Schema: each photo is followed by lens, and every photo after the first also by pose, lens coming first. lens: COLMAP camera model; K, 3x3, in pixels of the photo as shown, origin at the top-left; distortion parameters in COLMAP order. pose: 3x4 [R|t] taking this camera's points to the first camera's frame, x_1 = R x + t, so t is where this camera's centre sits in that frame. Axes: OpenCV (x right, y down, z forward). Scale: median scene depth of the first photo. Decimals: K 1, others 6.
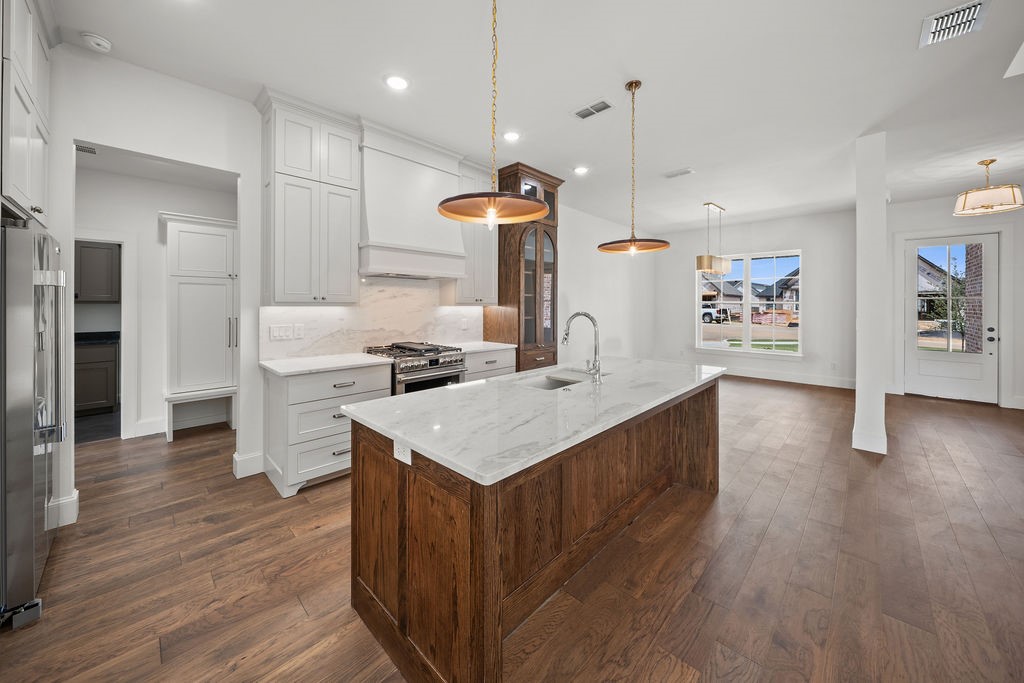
lens RADIAL K [[370.2, 0, 509.1], [0, 370.2, 304.5], [0, 0, 1]] dist [0.000502, 0.000063]
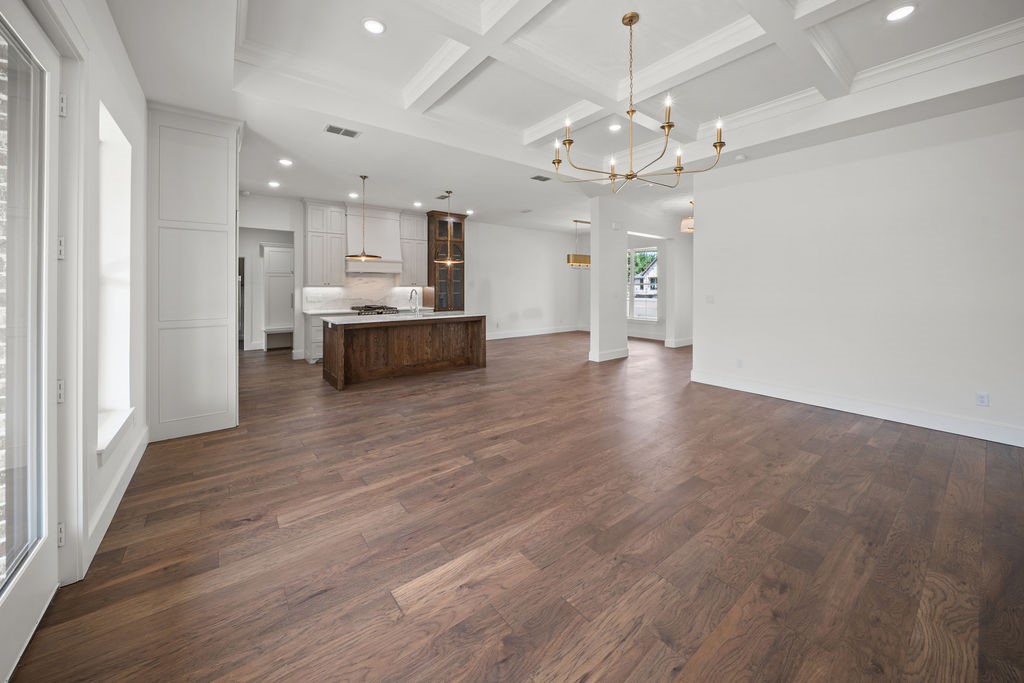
lens RADIAL K [[376.4, 0, 512.2], [0, 376.4, 285.6], [0, 0, 1]] dist [0.000805, 0.000037]
pose [[0.991702, -0.002456, -0.128535, 0.710120], [0.002606, 0.999996, 0.001002, -0.003343], [0.128532, -0.001329, 0.991705, -0.892827]]
